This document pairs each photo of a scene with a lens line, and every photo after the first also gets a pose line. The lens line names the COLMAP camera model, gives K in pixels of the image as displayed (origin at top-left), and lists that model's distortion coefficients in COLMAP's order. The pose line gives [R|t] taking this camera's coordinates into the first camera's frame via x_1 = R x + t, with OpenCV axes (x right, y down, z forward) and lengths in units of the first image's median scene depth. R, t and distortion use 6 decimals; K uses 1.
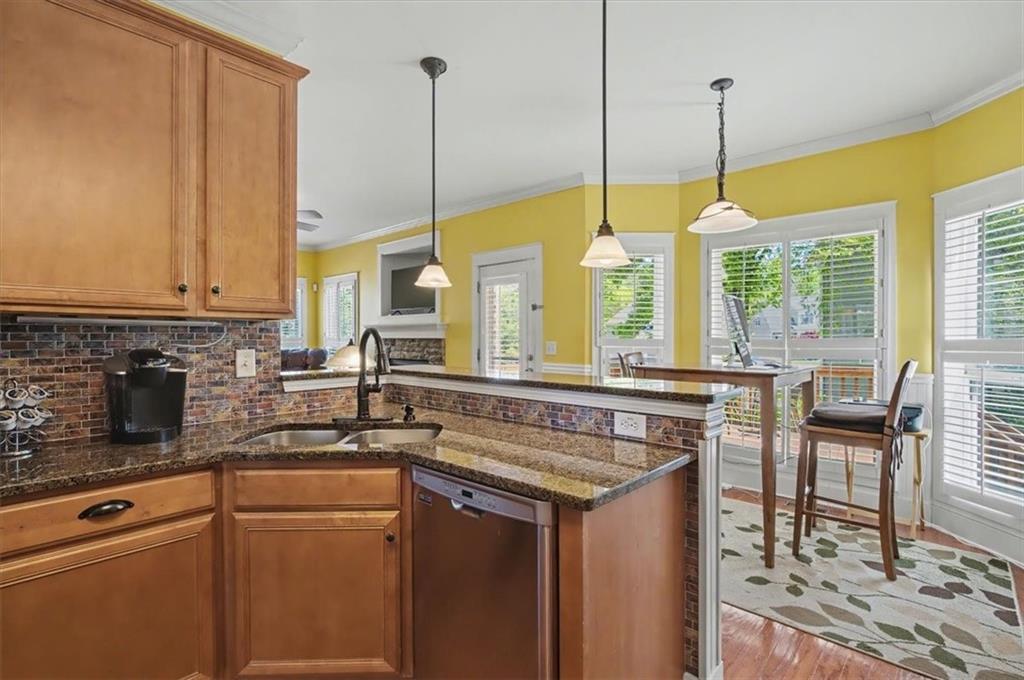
lens RADIAL K [[482.8, 0, 515.1], [0, 482.8, 341.1], [0, 0, 1]] dist [-0.003679, 0.001352]
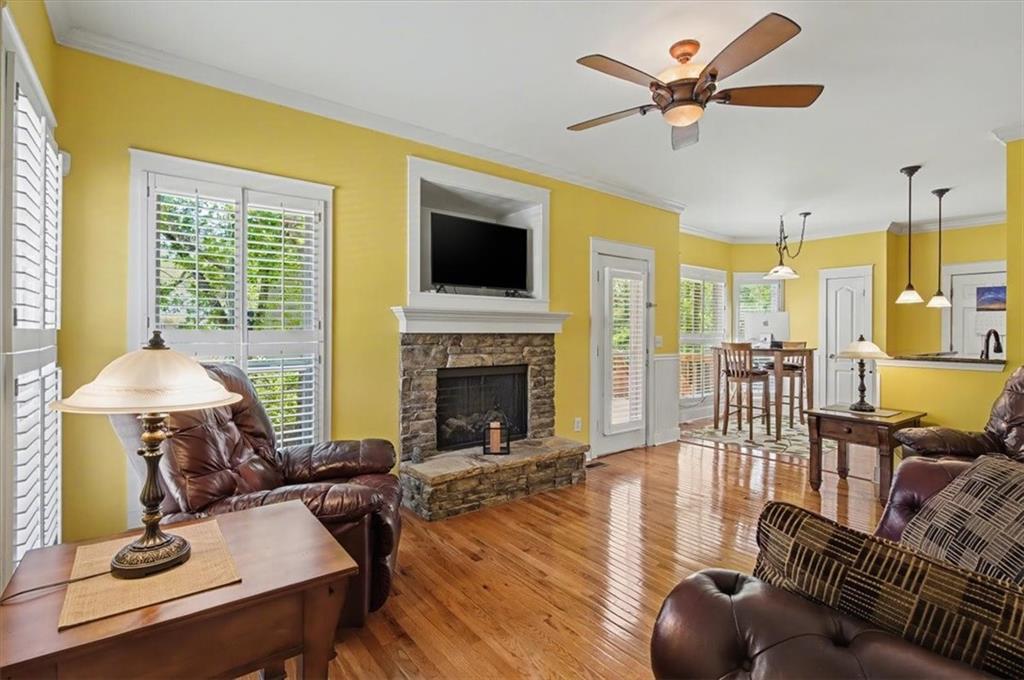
lens RADIAL K [[482.8, 0, 513.1], [0, 482.8, 331.2], [0, 0, 1]] dist [-0.003679, 0.001352]
pose [[0.163406, -0.001848, 0.986557, -1.010196], [-0.000222, 0.999998, 0.001910, -0.011450], [-0.986559, -0.000532, 0.163405, 1.031850]]
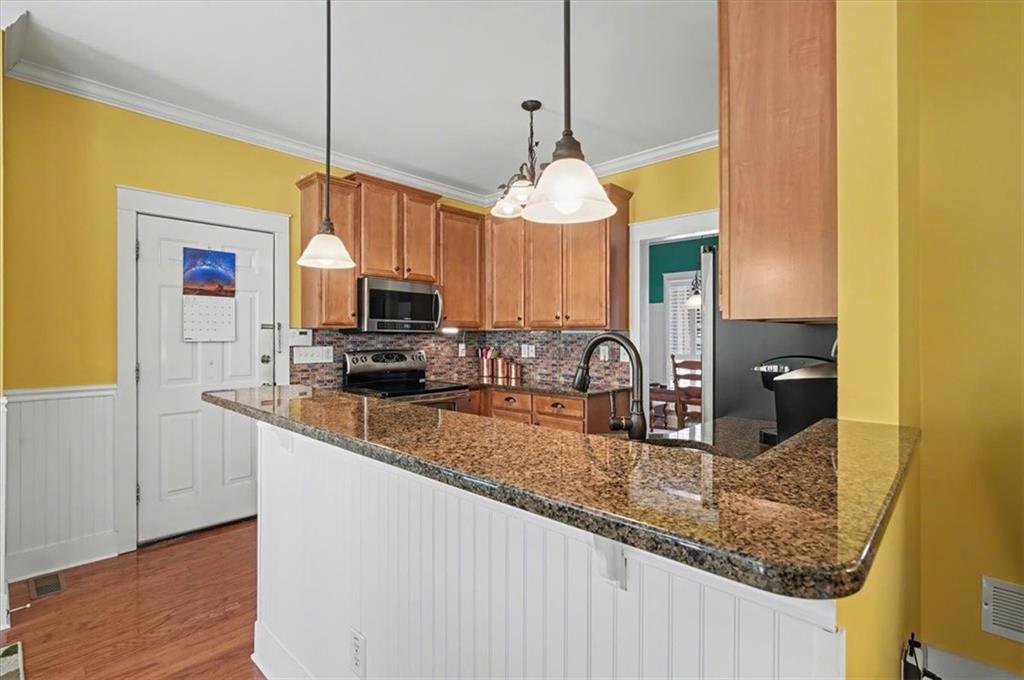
lens RADIAL K [[482.8, 0, 509.3], [0, 482.8, 335.7], [0, 0, 1]] dist [-0.003679, 0.001352]
pose [[-0.999888, -0.000392, 0.014991, -0.064103], [-0.000287, 0.999975, 0.007040, -0.011817], [-0.014994, 0.007035, -0.999863, 0.690921]]
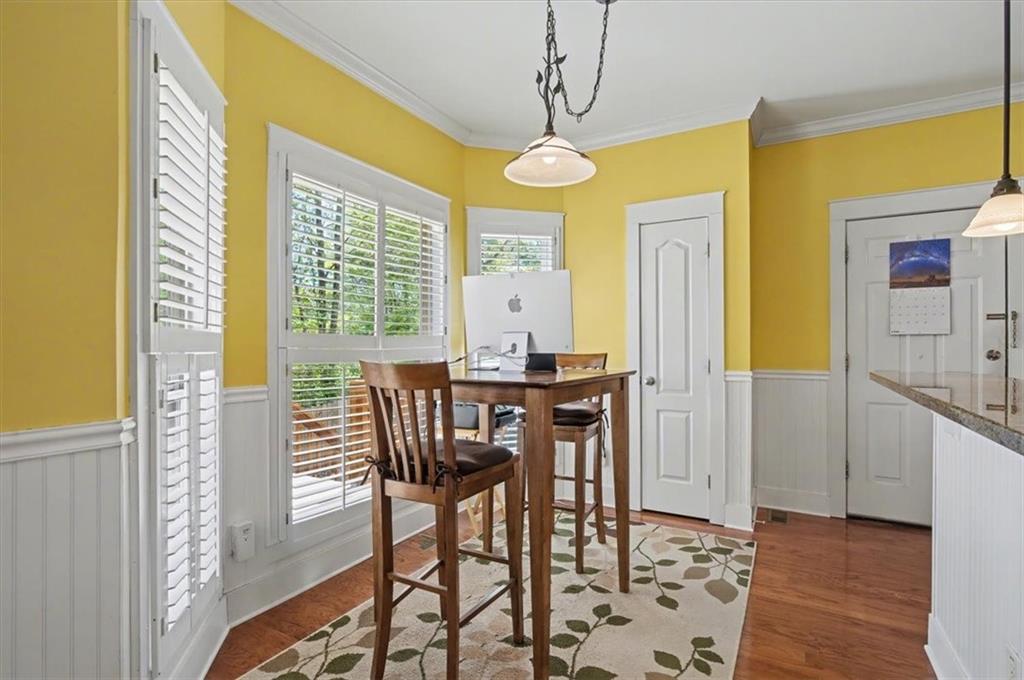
lens RADIAL K [[482.8, 0, 508.5], [0, 482.8, 344.6], [0, 0, 1]] dist [-0.003679, 0.001352]
pose [[-0.215301, -0.002301, 0.976545, -0.146912], [0.009155, 0.999949, 0.004375, 0.005331], [-0.976505, 0.009882, -0.215269, 0.707421]]
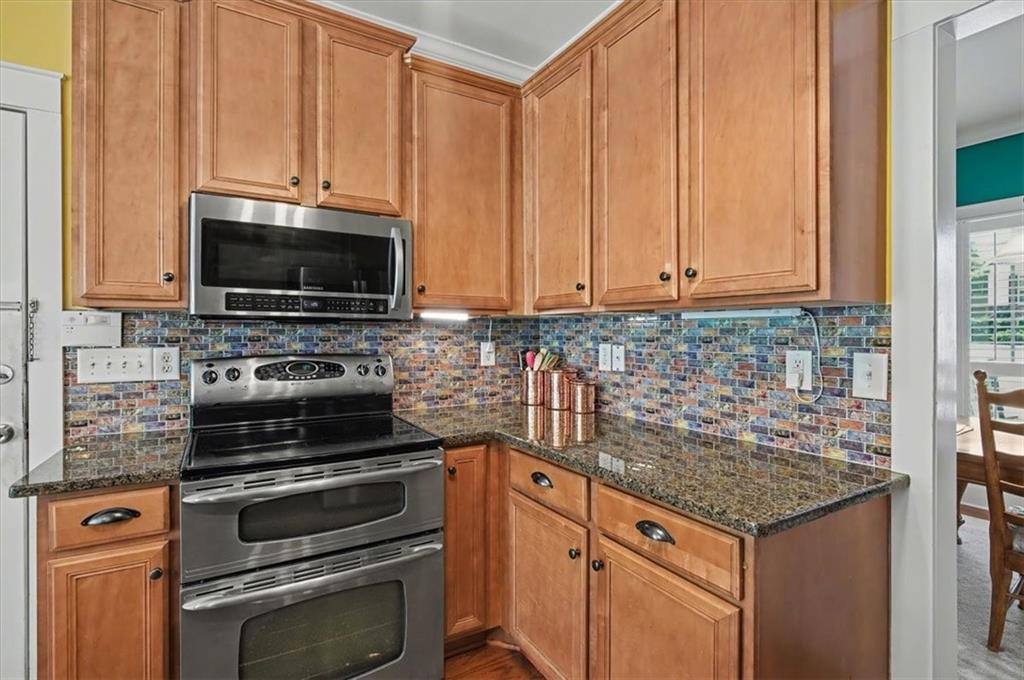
lens RADIAL K [[482.8, 0, 495.5], [0, 482.8, 332.5], [0, 0, 1]] dist [-0.009224, 0.000335]
pose [[-0.948558, 0.001571, 0.316598, -0.125287], [0.004303, 0.999959, 0.007931, -0.003328], [-0.316573, 0.008885, -0.948527, 0.230740]]
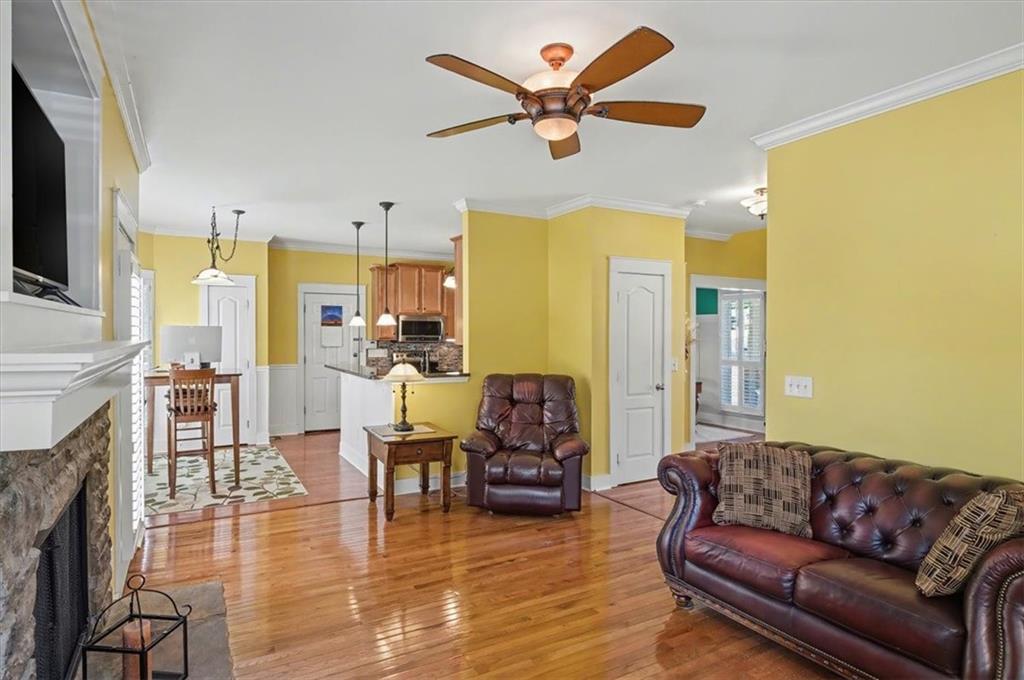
lens RADIAL K [[550.8, 0, 483.2], [0, 550.8, 337.1], [0, 0, 1]] dist [0.006034, -0.000556]
pose [[-0.943232, -0.005753, 0.332084, -0.604683], [-0.000123, 0.999856, 0.016972, -0.053911], [-0.332134, 0.015968, -0.943097, 1.423723]]
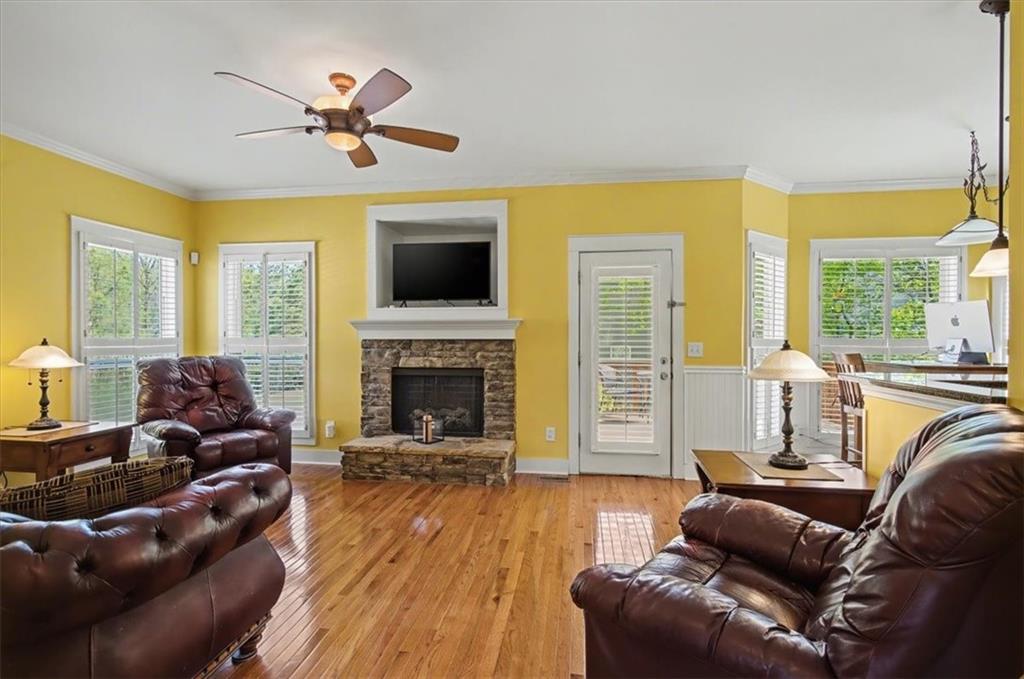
lens RADIAL K [[482.8, 0, 511.7], [0, 482.8, 340.2], [0, 0, 1]] dist [-0.003679, 0.001352]
pose [[0.826350, -0.006244, 0.563123, -0.651314], [0.005512, 0.999980, 0.003000, -0.007182], [-0.563130, 0.000625, 0.826368, 0.392122]]
